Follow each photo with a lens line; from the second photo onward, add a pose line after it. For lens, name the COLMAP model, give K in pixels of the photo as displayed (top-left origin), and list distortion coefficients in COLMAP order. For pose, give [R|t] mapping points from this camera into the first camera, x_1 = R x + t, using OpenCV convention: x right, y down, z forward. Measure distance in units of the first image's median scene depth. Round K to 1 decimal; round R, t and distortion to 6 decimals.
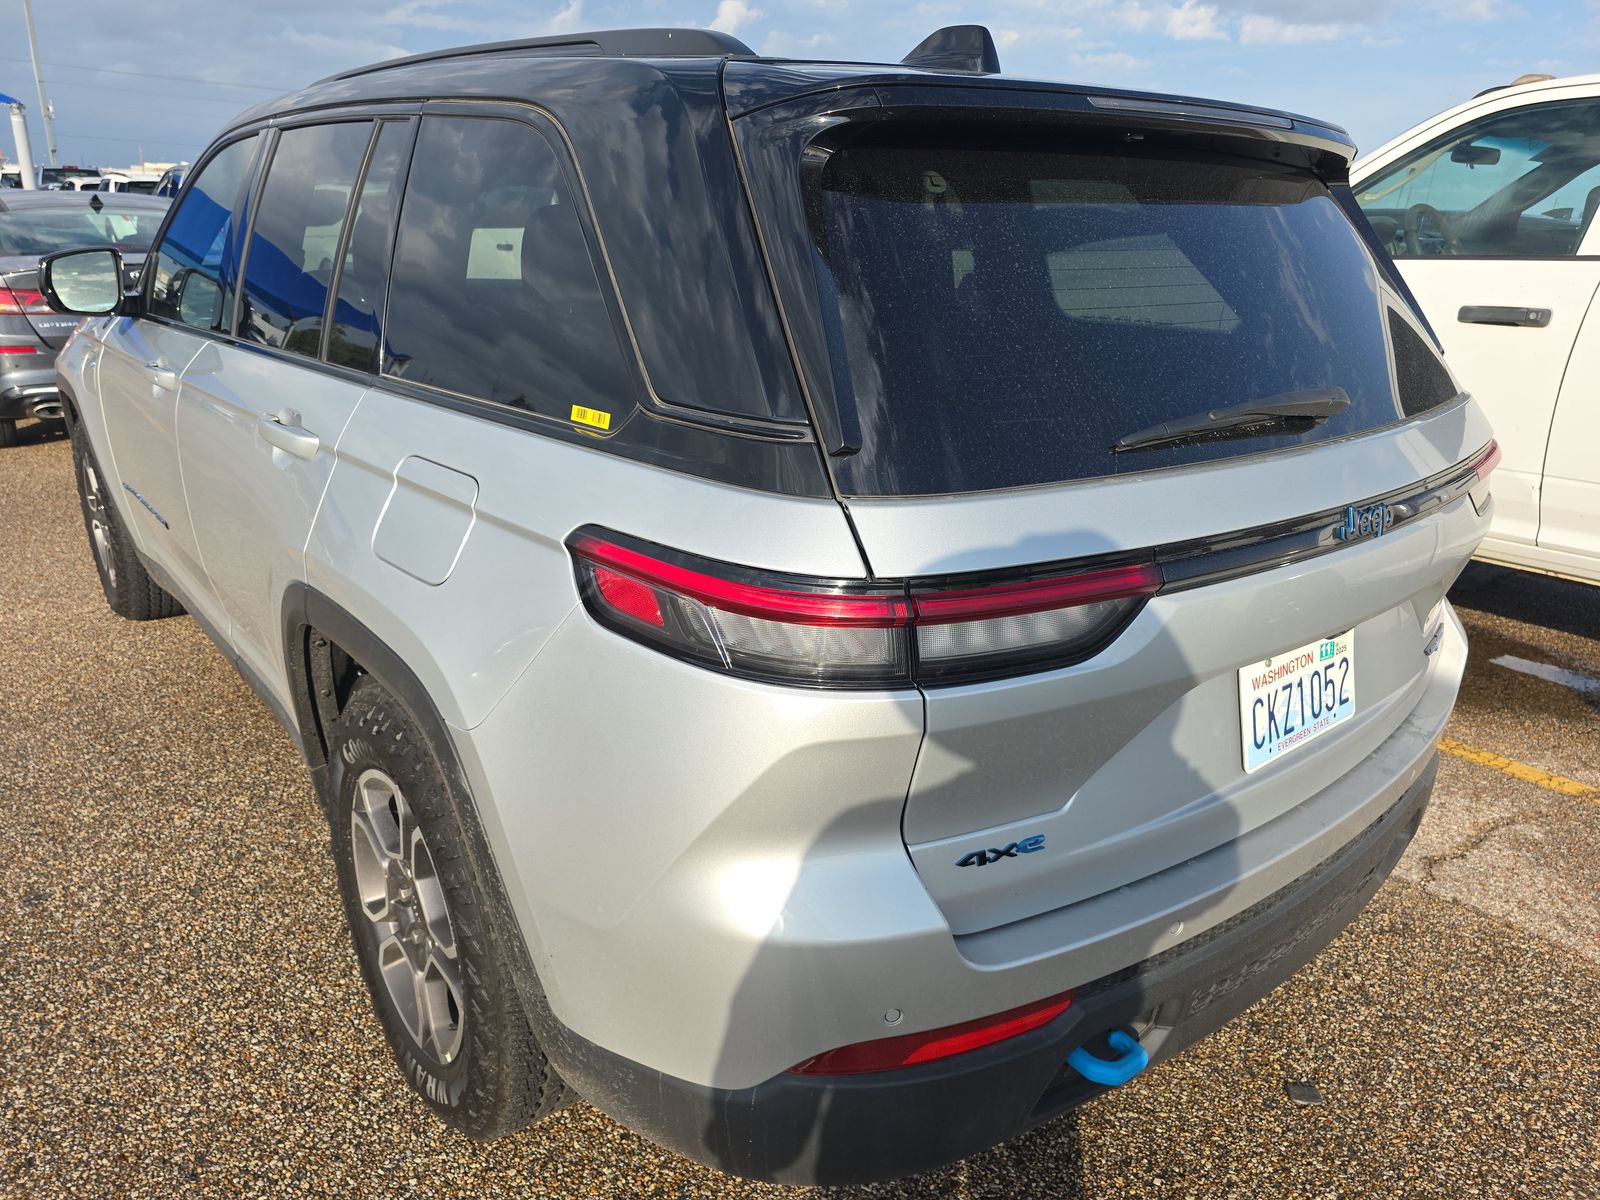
lens RADIAL K [[1071.4, 0, 795.3], [0, 1071.4, 602.2], [0, 0, 1]] dist [0.023686, -0.027971]
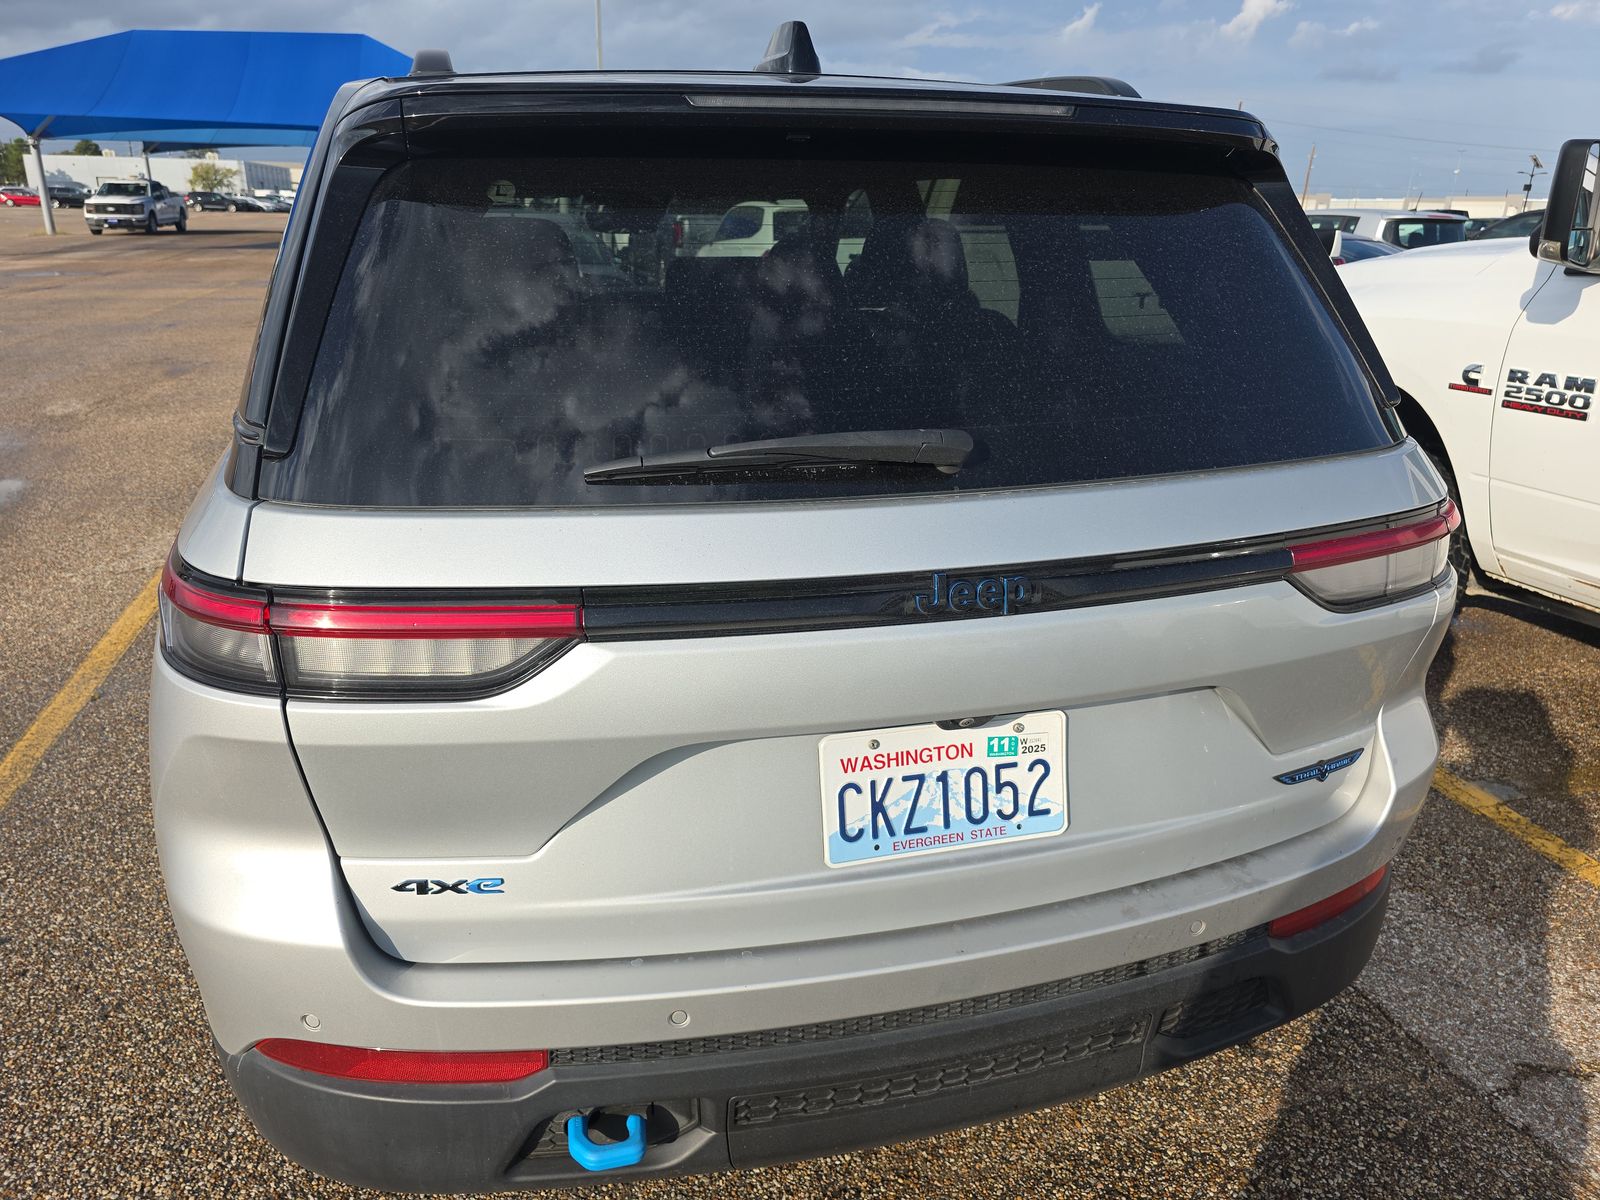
lens RADIAL K [[1071.4, 0, 806.6], [0, 1071.4, 591.2], [0, 0, 1]] dist [0.023686, -0.027971]
pose [[0.916351, 0.117211, -0.382835, 0.678172], [-0.123379, 0.992323, 0.008497, -0.062800], [0.380892, 0.039448, 0.923778, 0.184663]]
